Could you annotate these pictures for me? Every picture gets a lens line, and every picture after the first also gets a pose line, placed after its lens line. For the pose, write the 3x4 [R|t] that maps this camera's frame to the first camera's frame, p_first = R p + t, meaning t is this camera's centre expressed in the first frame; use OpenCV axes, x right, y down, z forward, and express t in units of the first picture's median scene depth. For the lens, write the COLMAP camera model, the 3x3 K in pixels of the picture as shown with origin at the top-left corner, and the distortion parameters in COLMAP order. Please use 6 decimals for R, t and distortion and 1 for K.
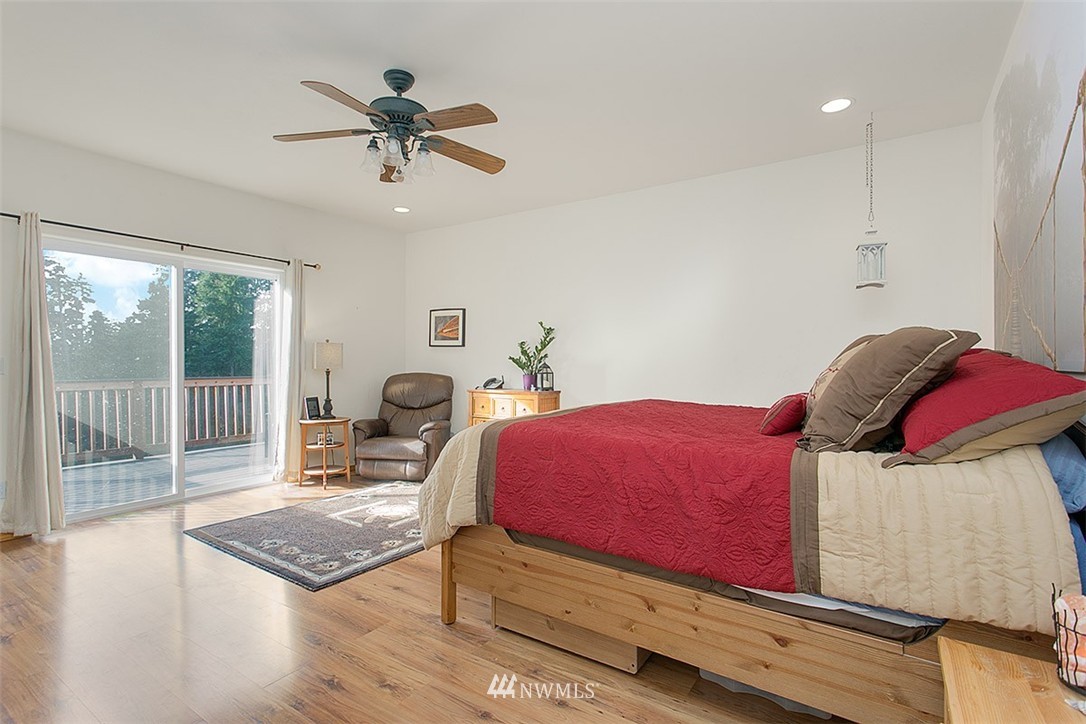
lens RADIAL K [[537.7, 0, 543.0], [0, 537.7, 362.0], [0, 0, 1]] dist [-0.002051, -0.000771]
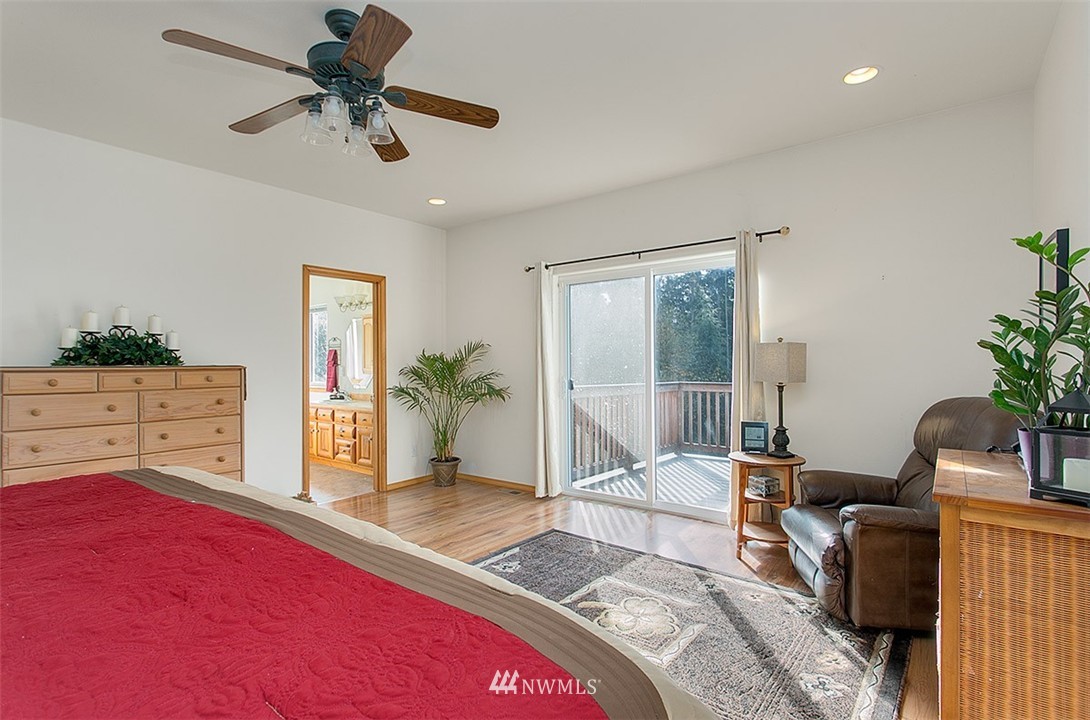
lens RADIAL K [[521.5, 0, 545.0], [0, 521.5, 360.0], [0, 0, 1]] dist [-0.000643, -0.000060]
pose [[-0.091829, -0.001345, -0.995774, 0.319439], [0.005111, 0.999985, -0.001822, -0.017728], [0.995762, -0.005257, -0.091821, 0.923965]]
